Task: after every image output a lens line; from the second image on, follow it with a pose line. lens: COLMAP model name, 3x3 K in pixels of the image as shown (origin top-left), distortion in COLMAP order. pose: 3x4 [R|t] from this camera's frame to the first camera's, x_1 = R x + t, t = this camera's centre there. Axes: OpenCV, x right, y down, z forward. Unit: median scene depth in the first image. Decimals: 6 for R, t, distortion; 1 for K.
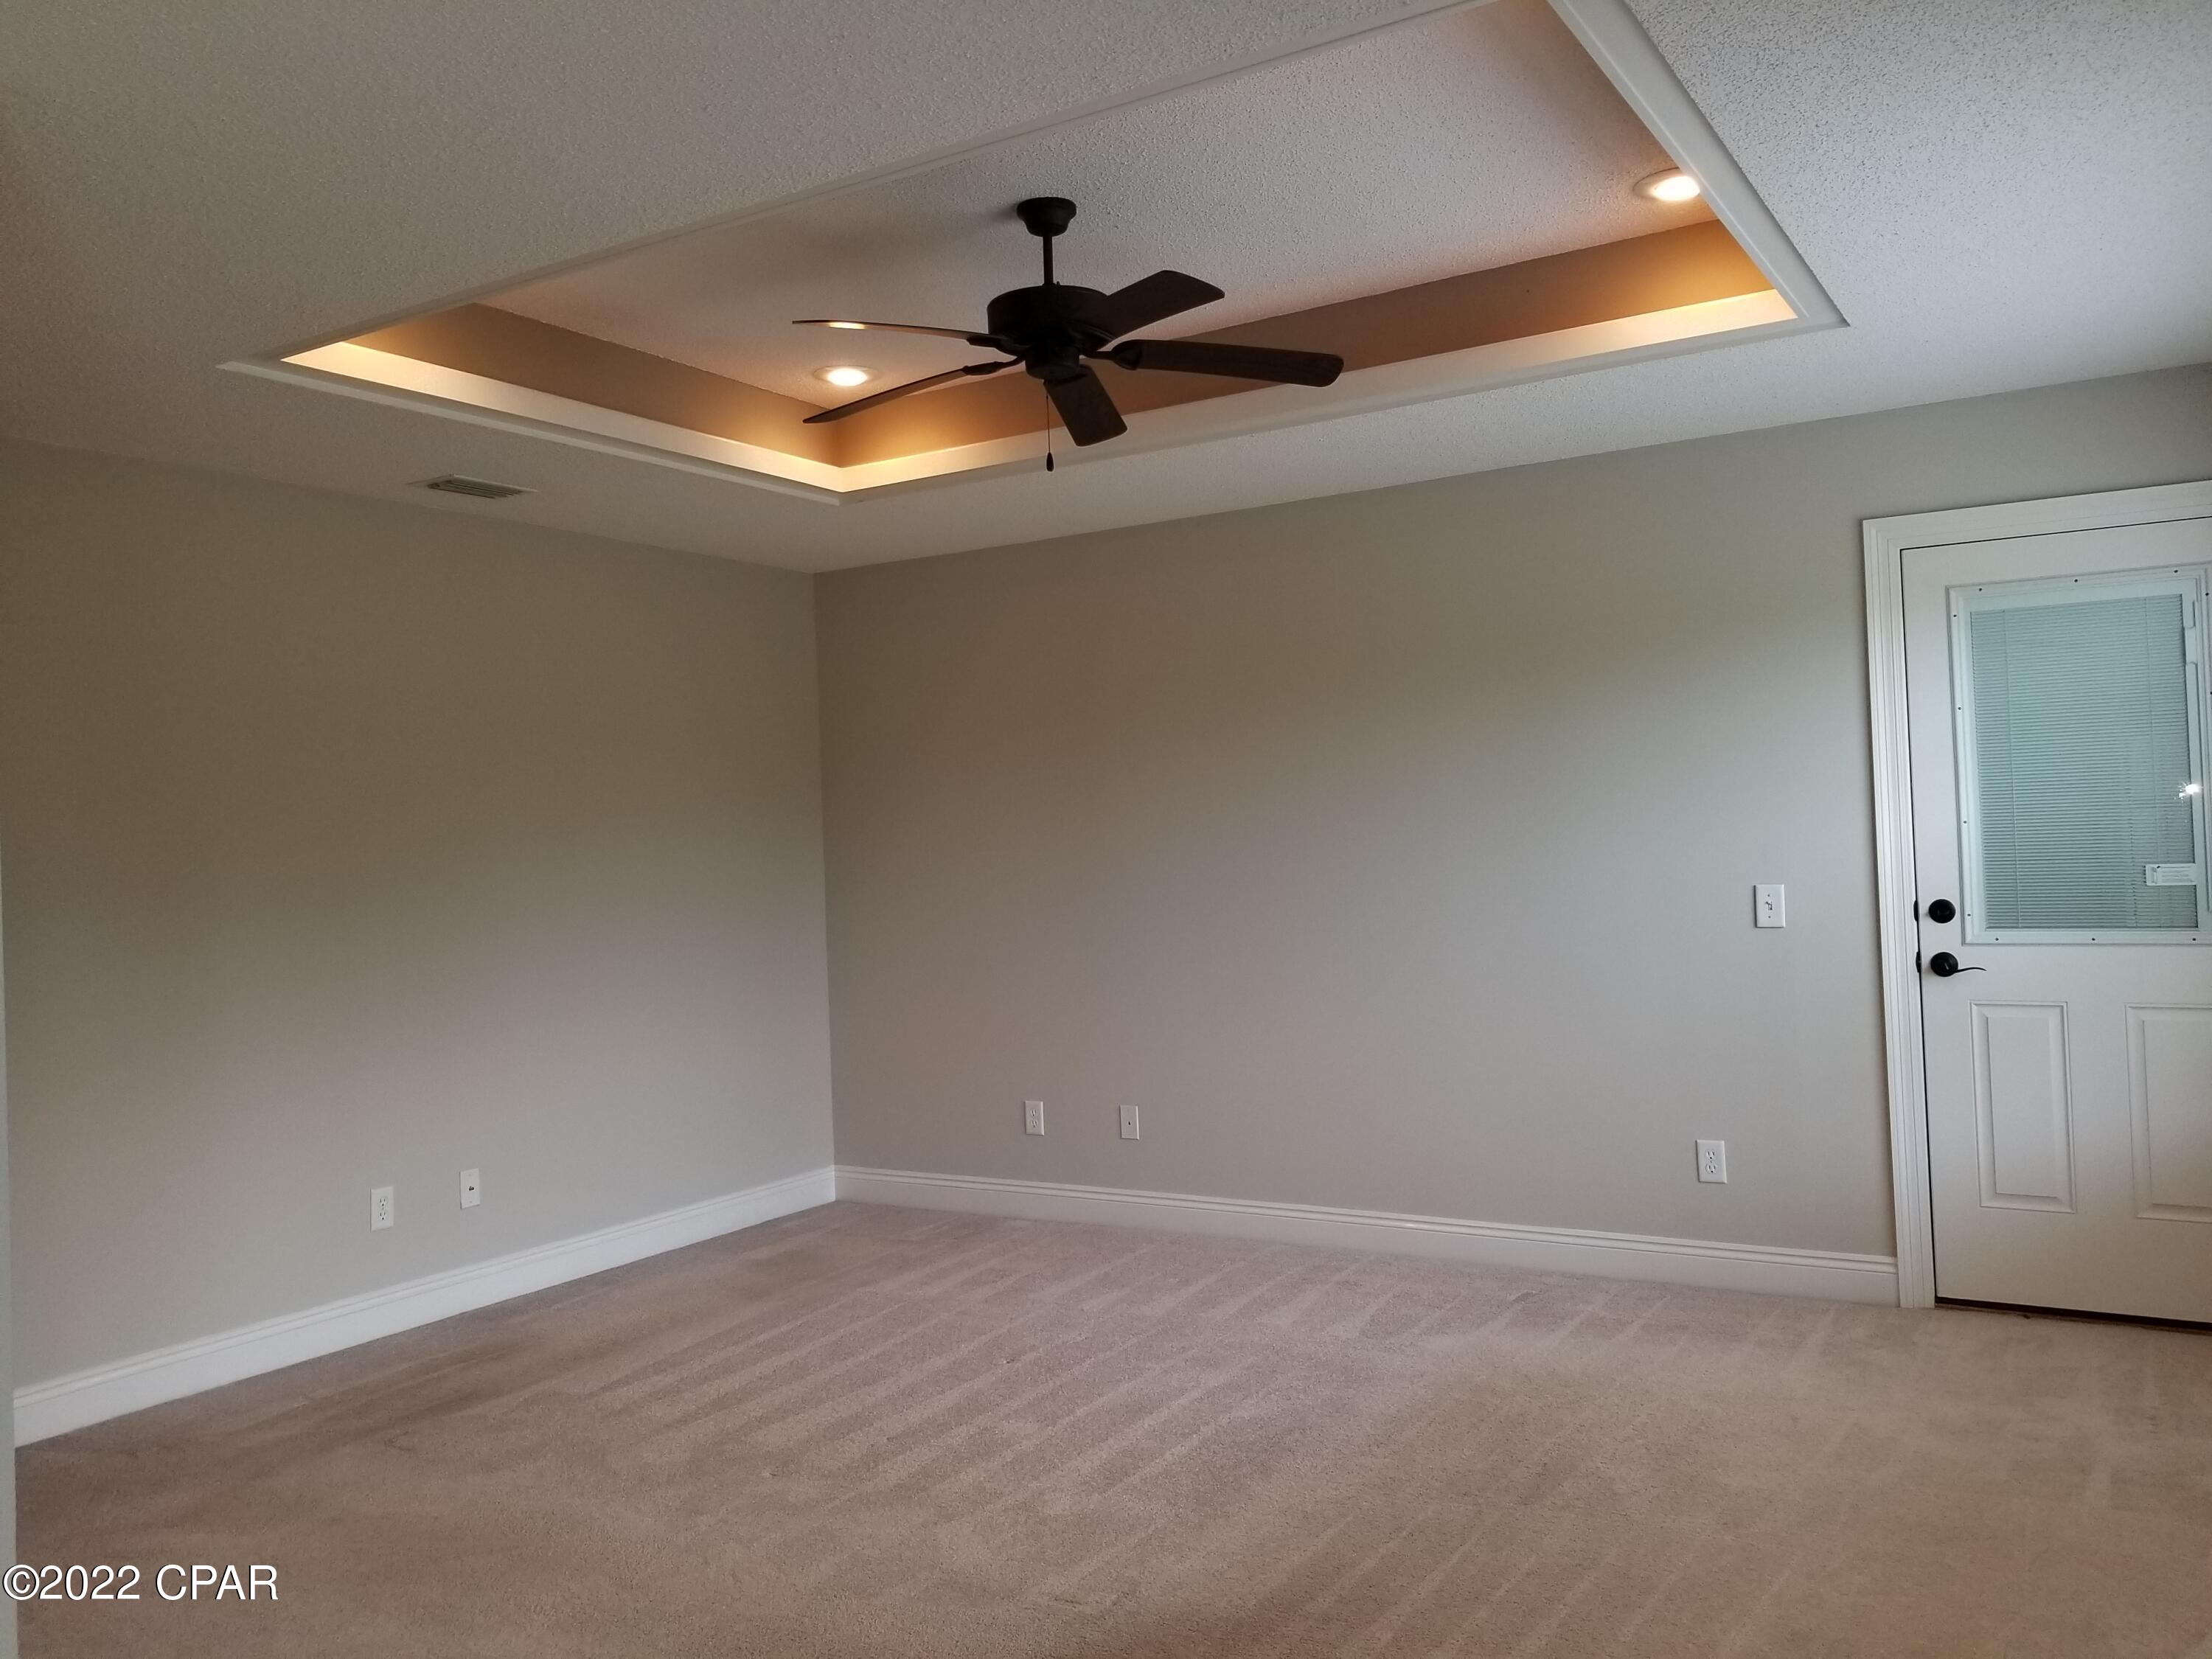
lens RADIAL K [[1729.2, 0, 1106.2], [0, 1729.2, 833.9], [0, 0, 1]] dist [0.050660, -0.012523]
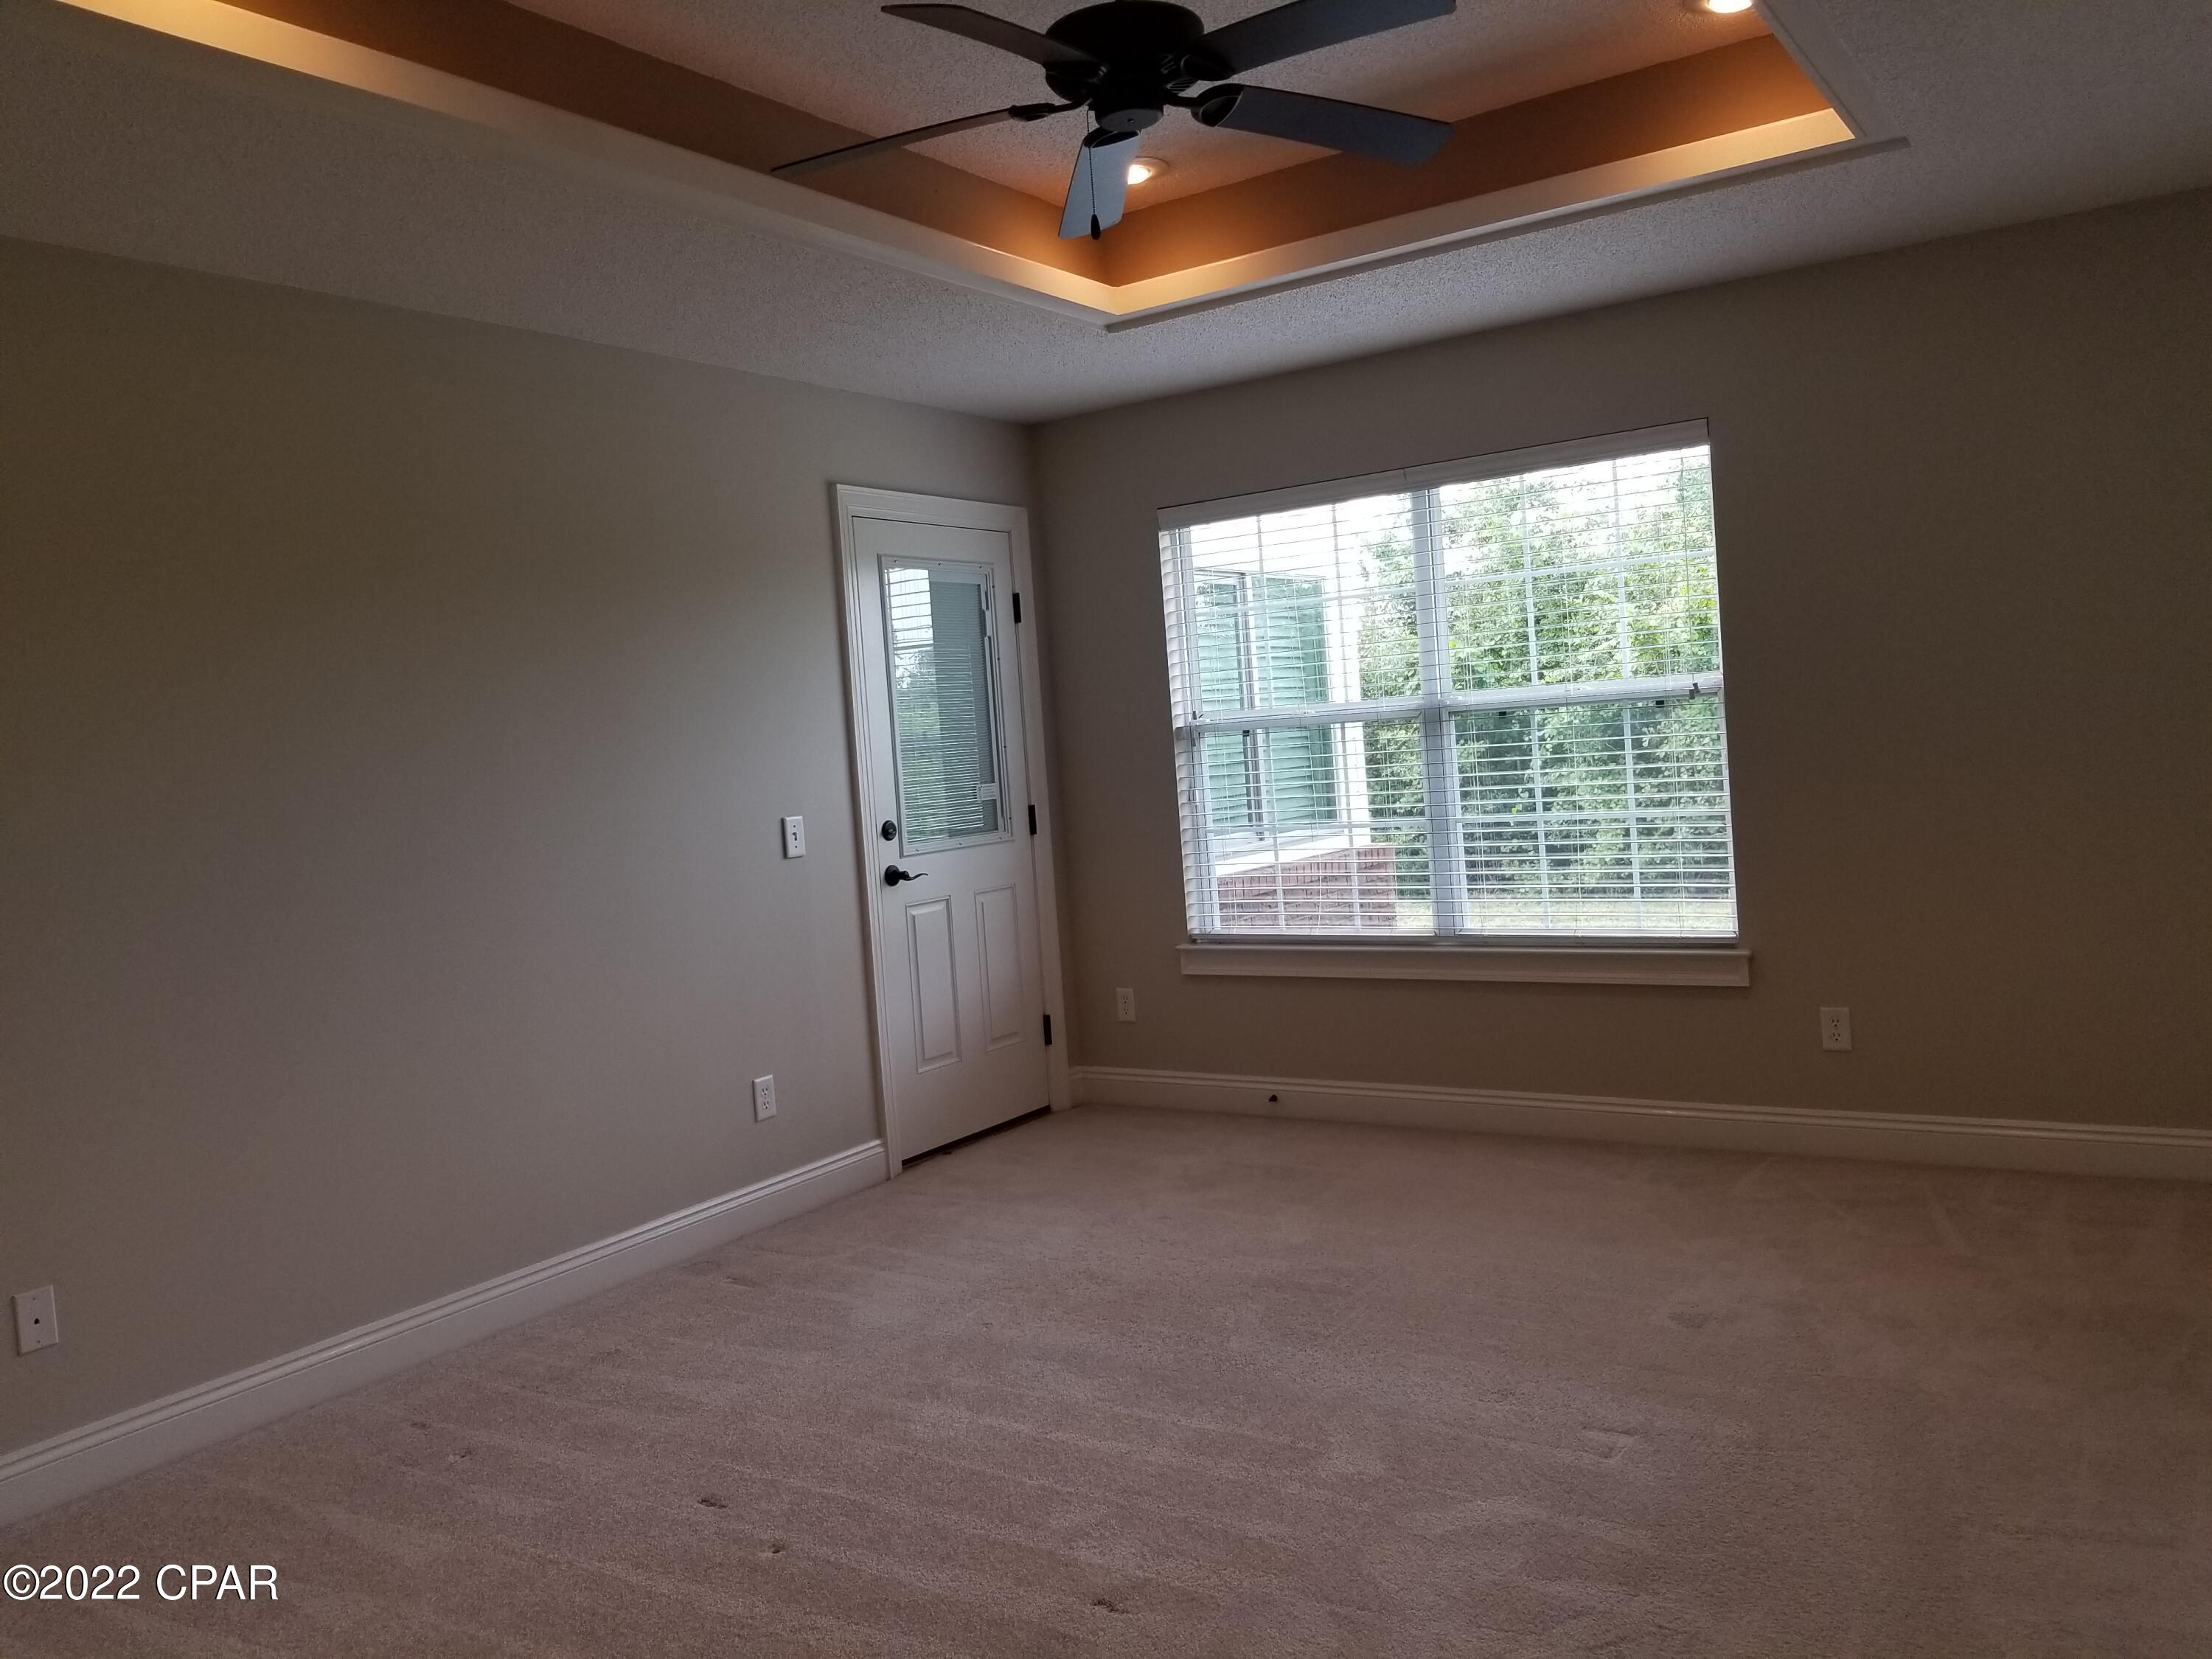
lens RADIAL K [[1729.2, 0, 1106.1], [0, 1729.2, 821.3], [0, 0, 1]] dist [0.050660, -0.012523]
pose [[0.034268, -0.013012, 0.999328, -0.676171], [0.067546, 0.997659, 0.010674, 0.035600], [-0.997127, 0.067135, 0.035066, 0.815010]]
